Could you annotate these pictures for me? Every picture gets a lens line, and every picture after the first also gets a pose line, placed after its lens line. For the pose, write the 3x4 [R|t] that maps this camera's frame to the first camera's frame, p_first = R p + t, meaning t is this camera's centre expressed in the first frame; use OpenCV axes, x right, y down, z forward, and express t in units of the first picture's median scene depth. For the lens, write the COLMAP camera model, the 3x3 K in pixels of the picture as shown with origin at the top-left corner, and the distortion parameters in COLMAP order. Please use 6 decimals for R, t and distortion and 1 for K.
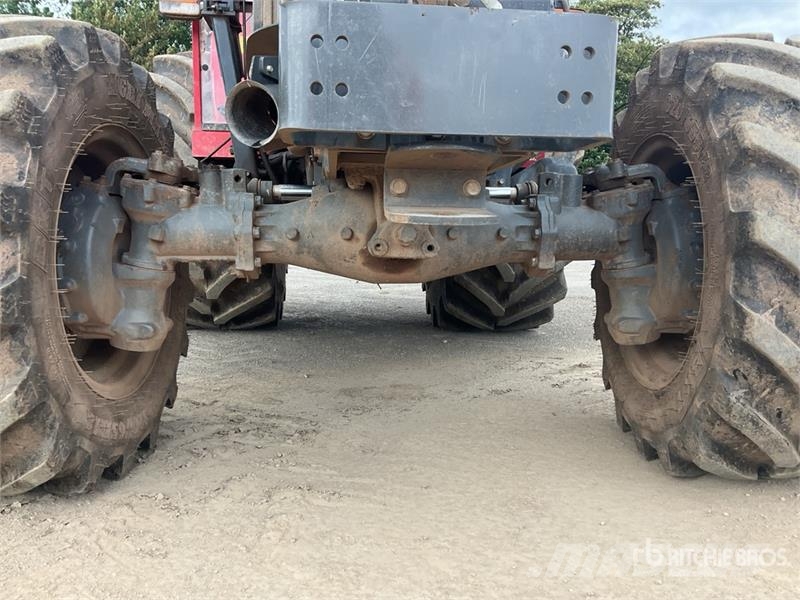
lens RADIAL K [[661.4, 0, 398.2], [0, 661.4, 298.8], [0, 0, 1]] dist [0.070269, -0.125505]
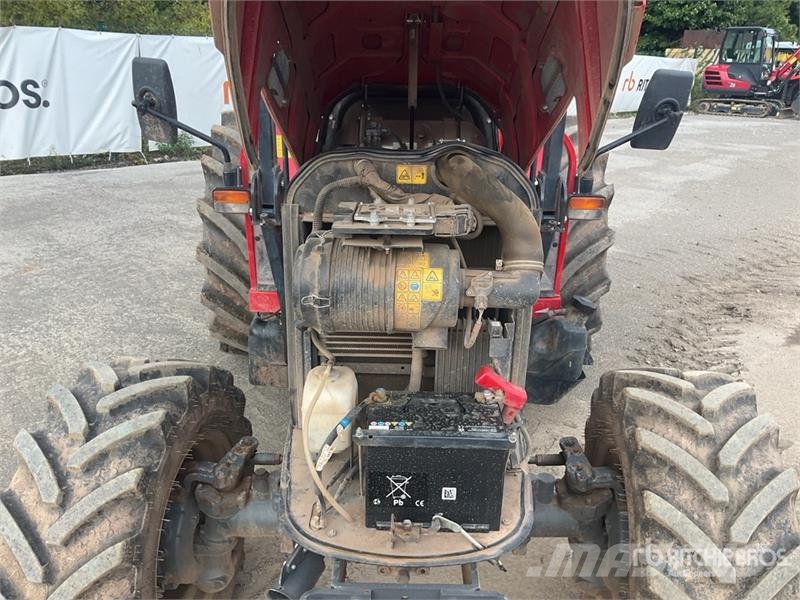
lens RADIAL K [[659.0, 0, 398.8], [0, 659.0, 295.5], [0, 0, 1]] dist [0.118666, -0.251681]
pose [[0.994814, 0.034772, -0.095588, 0.097754], [-0.009369, 0.967082, 0.254293, -0.855149], [0.101283, -0.252078, 0.962392, -0.136965]]
